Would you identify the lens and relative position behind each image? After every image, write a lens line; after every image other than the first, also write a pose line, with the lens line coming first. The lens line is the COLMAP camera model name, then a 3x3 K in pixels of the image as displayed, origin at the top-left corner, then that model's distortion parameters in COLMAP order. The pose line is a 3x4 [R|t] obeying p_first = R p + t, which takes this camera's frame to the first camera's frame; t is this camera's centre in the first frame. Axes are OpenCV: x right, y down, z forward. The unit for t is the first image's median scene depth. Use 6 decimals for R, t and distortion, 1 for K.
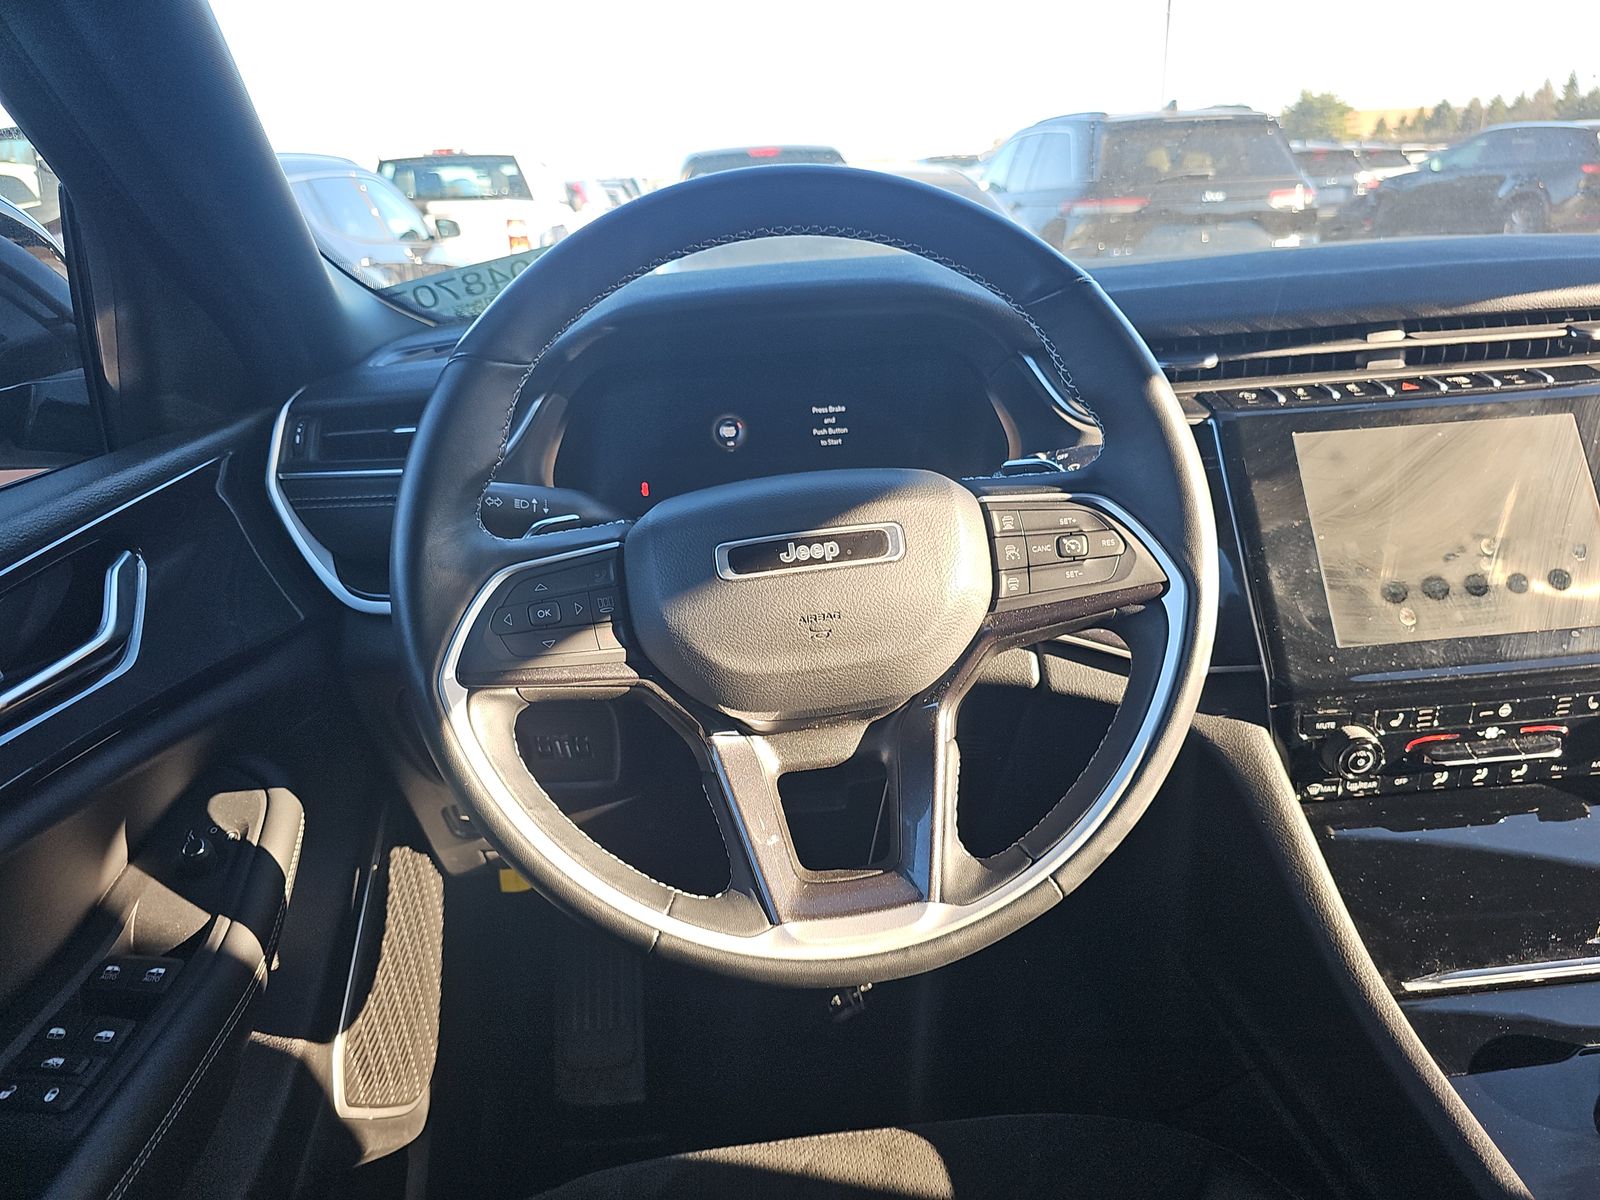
lens RADIAL K [[1094.3, 0, 805.9], [0, 1094.3, 615.4], [0, 0, 1]] dist [0.050904, -0.033485]
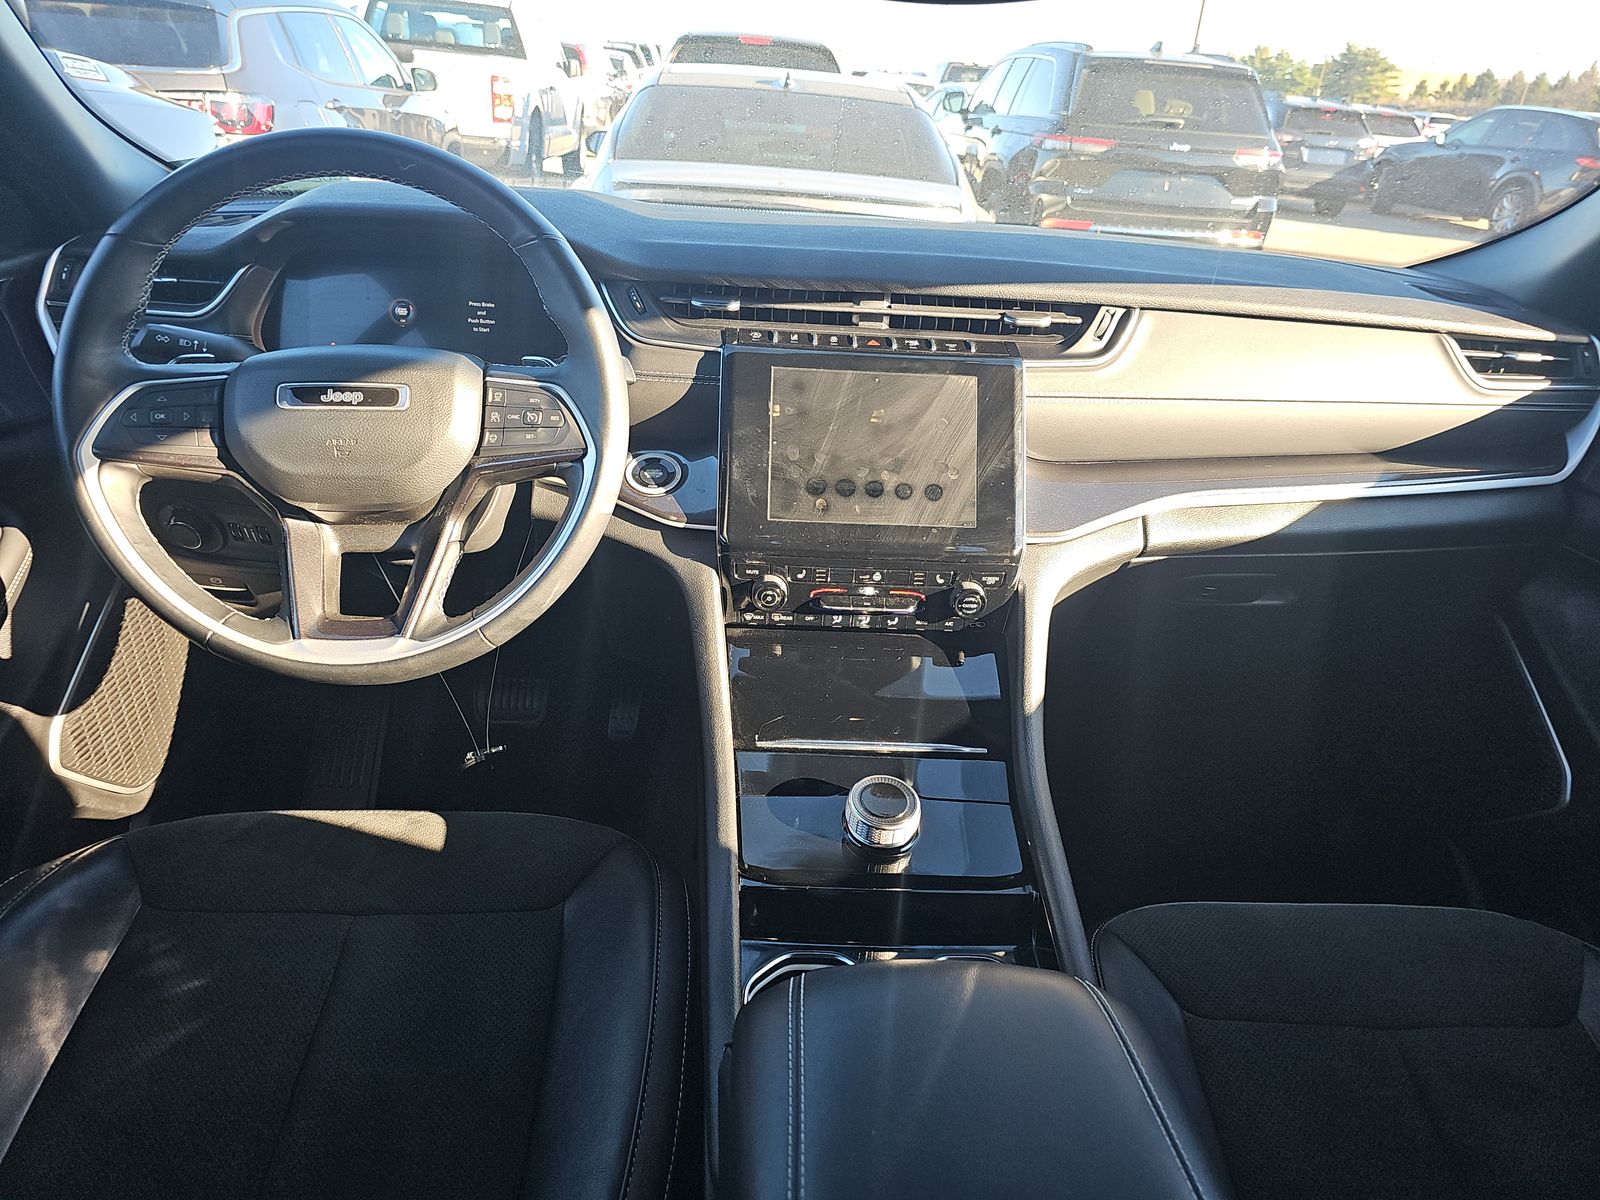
lens RADIAL K [[1094.3, 0, 795.5], [0, 1094.3, 607.2], [0, 0, 1]] dist [0.050904, -0.033485]
pose [[0.992612, 0.120048, 0.017592, 0.463914], [-0.121069, 0.989520, 0.078692, 0.023943], [-0.007961, -0.080241, 0.996744, -0.391166]]
